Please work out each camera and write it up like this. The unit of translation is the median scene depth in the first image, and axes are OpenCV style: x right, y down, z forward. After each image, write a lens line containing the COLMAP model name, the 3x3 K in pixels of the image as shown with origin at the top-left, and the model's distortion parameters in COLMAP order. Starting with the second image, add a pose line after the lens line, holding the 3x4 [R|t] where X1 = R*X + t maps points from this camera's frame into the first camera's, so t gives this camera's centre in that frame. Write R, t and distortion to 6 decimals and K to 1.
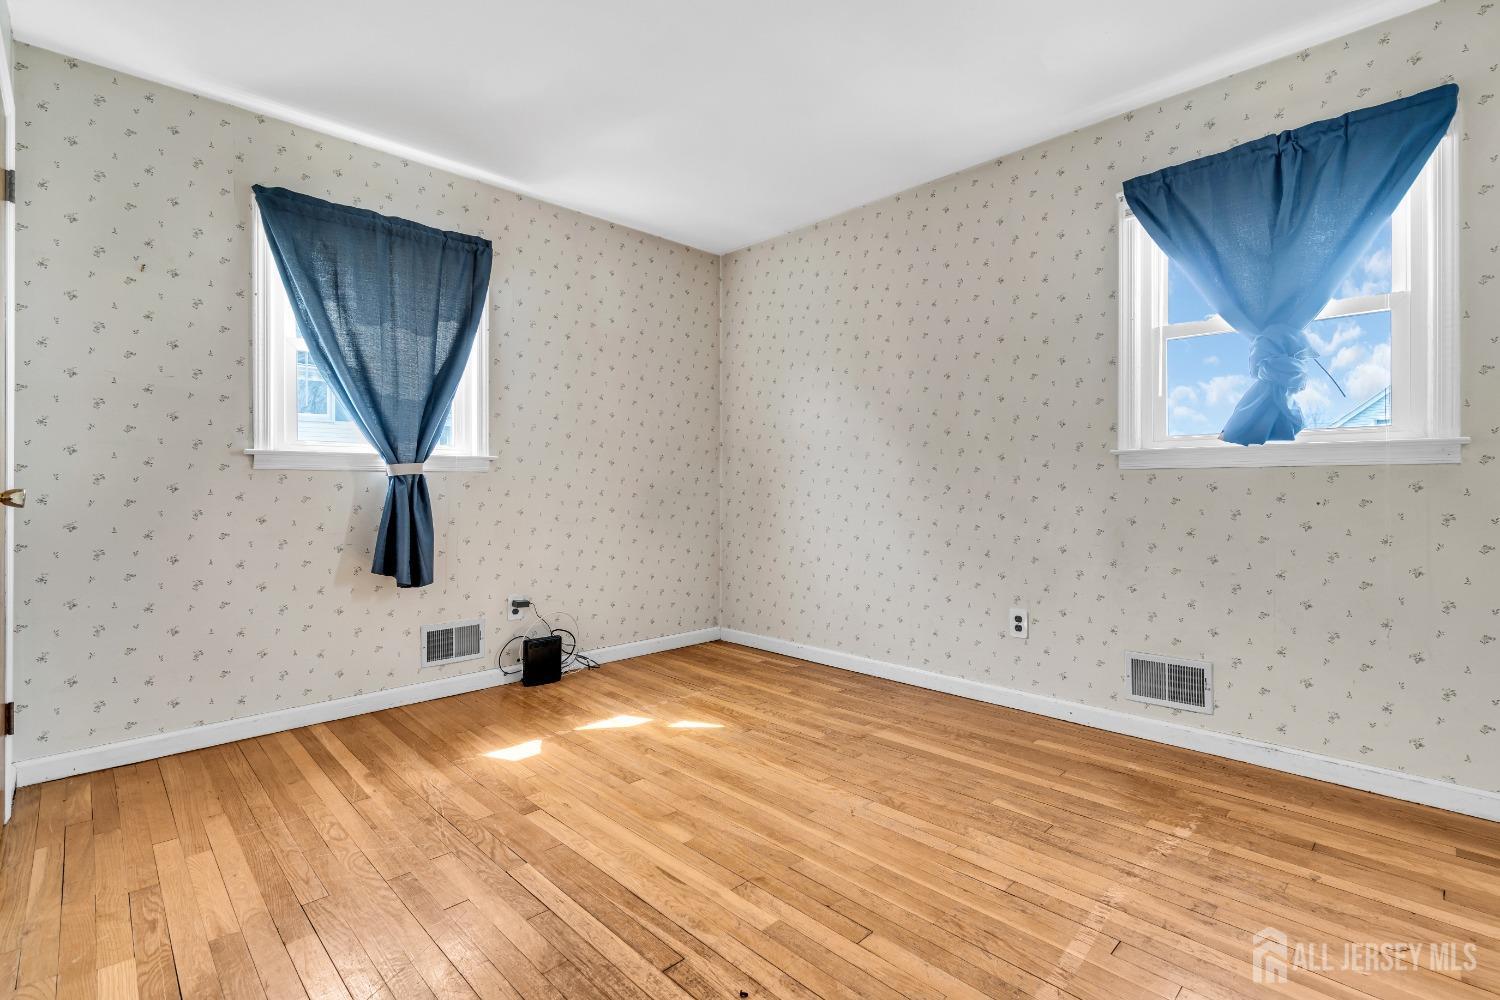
lens RADIAL K [[687.6, 0, 751.1], [0, 687.6, 495.2], [0, 0, 1]] dist [-0.004385, -0.000434]
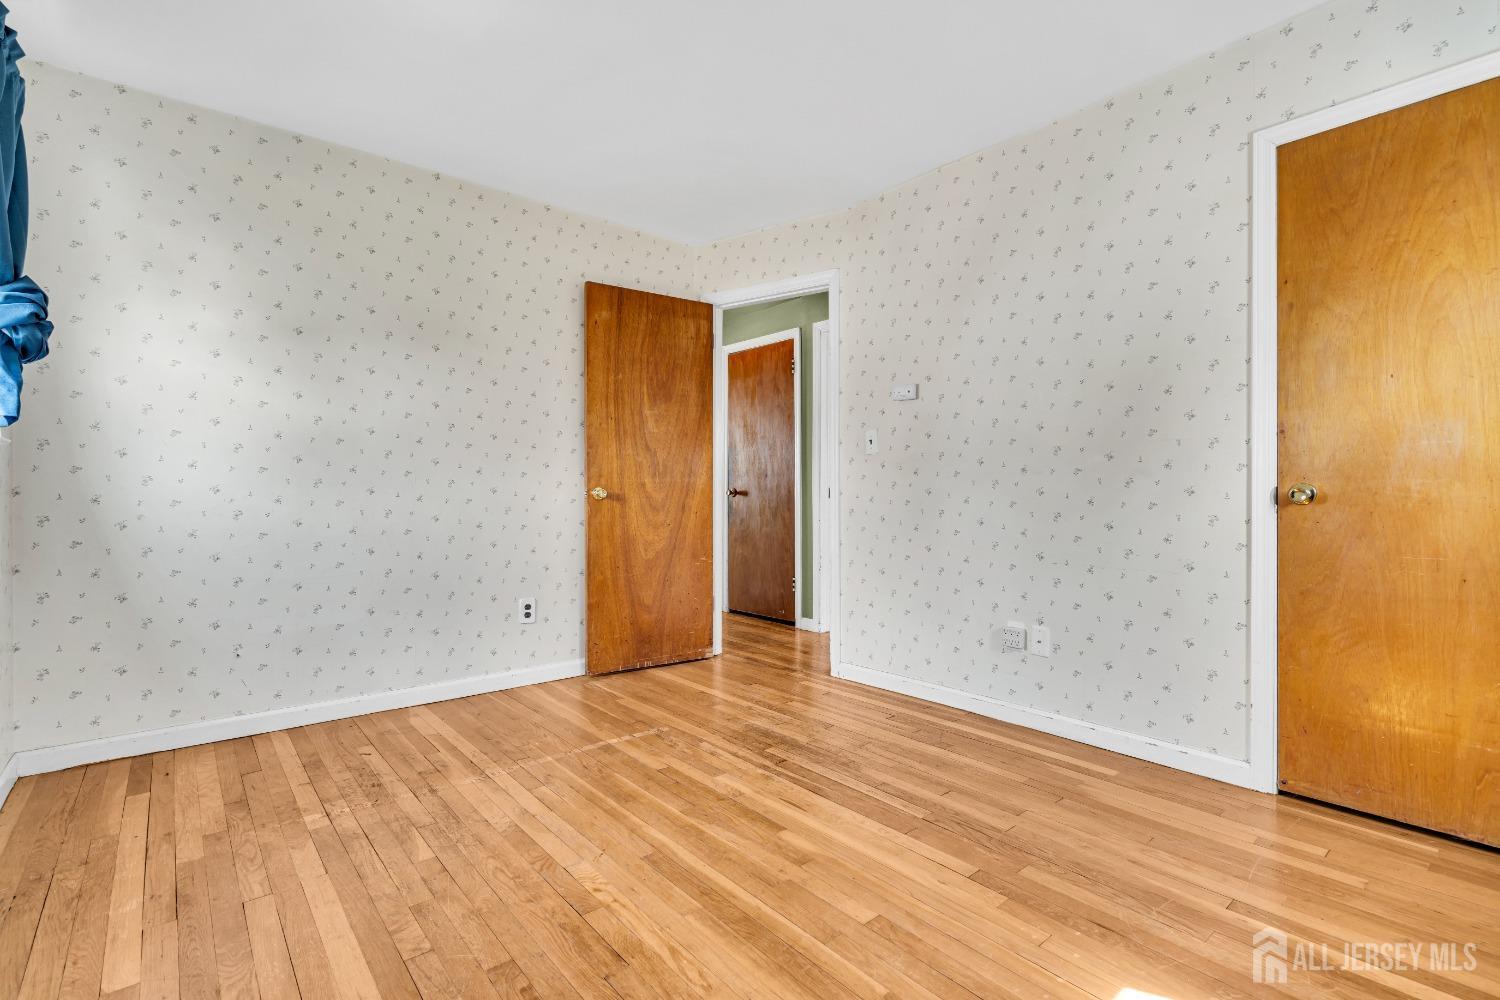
lens RADIAL K [[687.6, 0, 749.0], [0, 687.6, 497.3], [0, 0, 1]] dist [-0.004385, -0.000434]
pose [[-0.997810, 0.001947, 0.066123, -0.101810], [0.002984, 0.999874, 0.015598, -0.011877], [-0.066085, 0.015761, -0.997690, 1.862971]]
